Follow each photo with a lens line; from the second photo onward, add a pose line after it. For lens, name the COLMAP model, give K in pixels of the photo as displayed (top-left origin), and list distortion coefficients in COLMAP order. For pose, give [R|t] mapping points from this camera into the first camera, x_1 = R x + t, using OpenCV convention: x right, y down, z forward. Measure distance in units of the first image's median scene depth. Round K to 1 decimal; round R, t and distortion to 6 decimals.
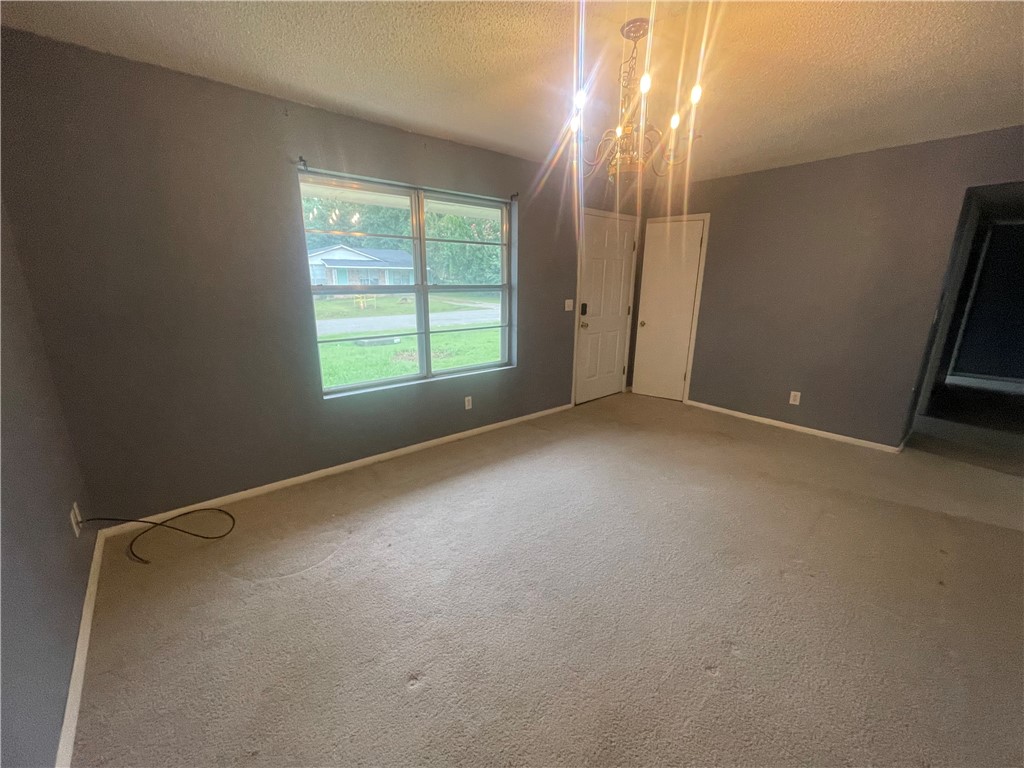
lens RADIAL K [[412.5, 0, 512.7], [0, 412.5, 382.9], [0, 0, 1]] dist [0.001235, -0.000388]
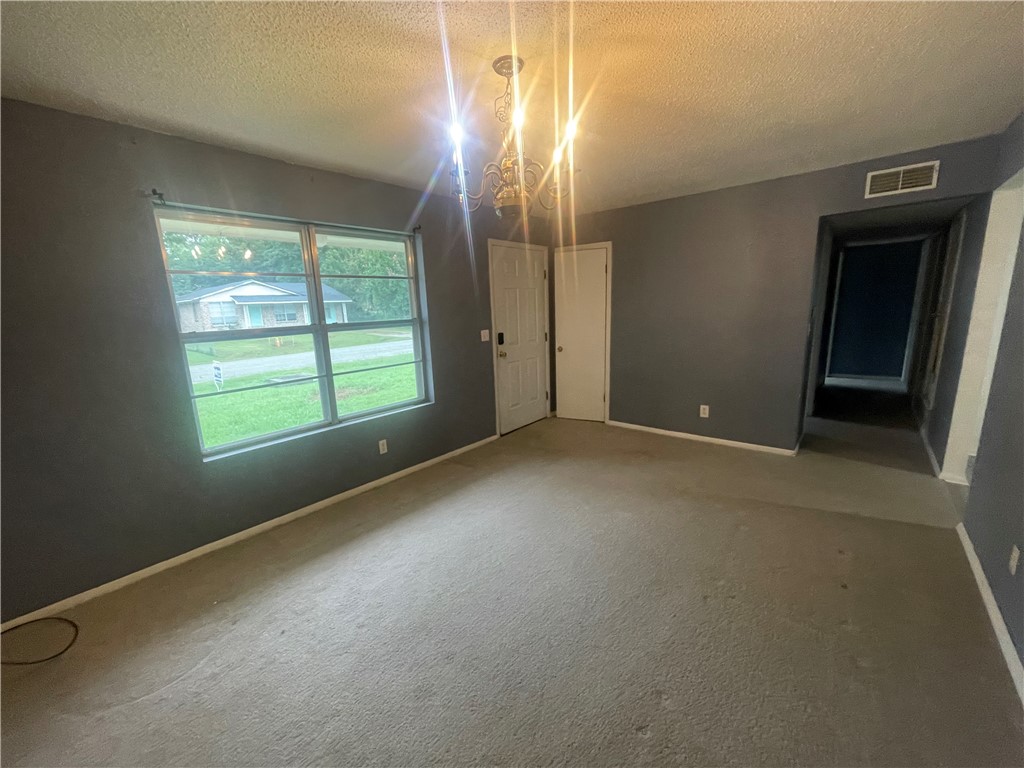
lens RADIAL K [[412.5, 0, 511.9], [0, 412.5, 381.8], [0, 0, 1]] dist [0.001235, -0.000388]
pose [[0.984449, -0.073247, 0.159669, 0.047771], [0.083511, 0.994786, -0.058542, -0.021699], [-0.154548, 0.070966, 0.985433, 0.038259]]
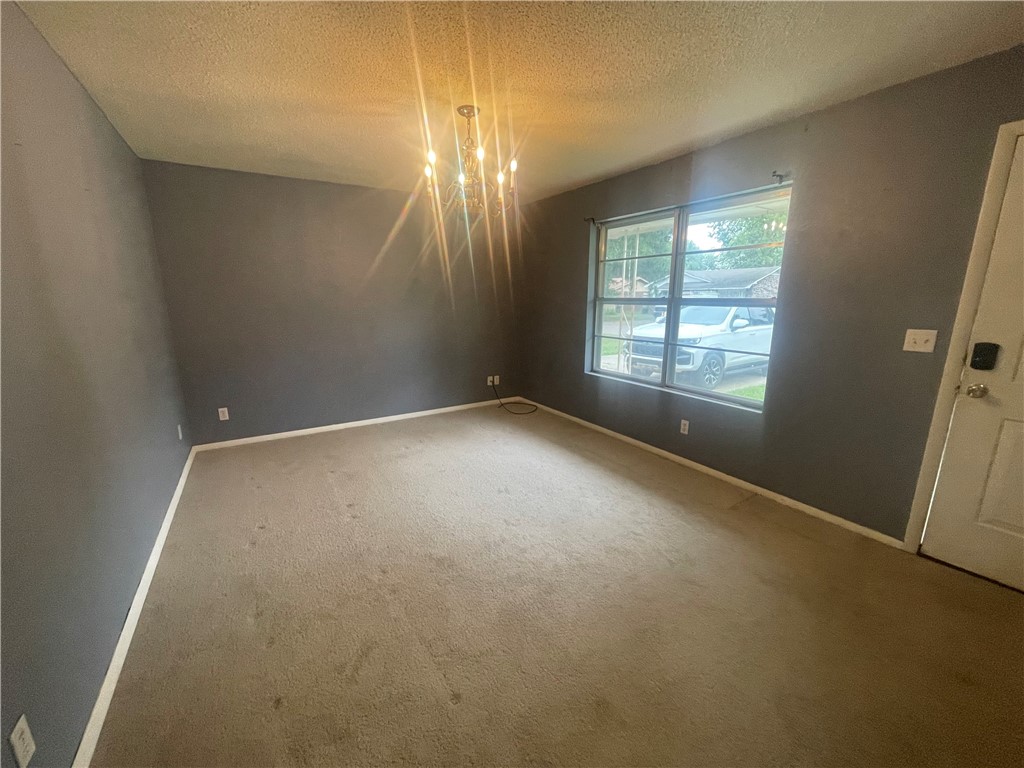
lens RADIAL K [[412.5, 0, 509.8], [0, 412.5, 381.1], [0, 0, 1]] dist [0.001235, -0.000388]
pose [[-0.146021, 0.198188, -0.969226, 0.974820], [-0.240103, 0.943334, 0.229067, -0.195227], [0.959702, 0.266163, -0.090161, 0.831556]]
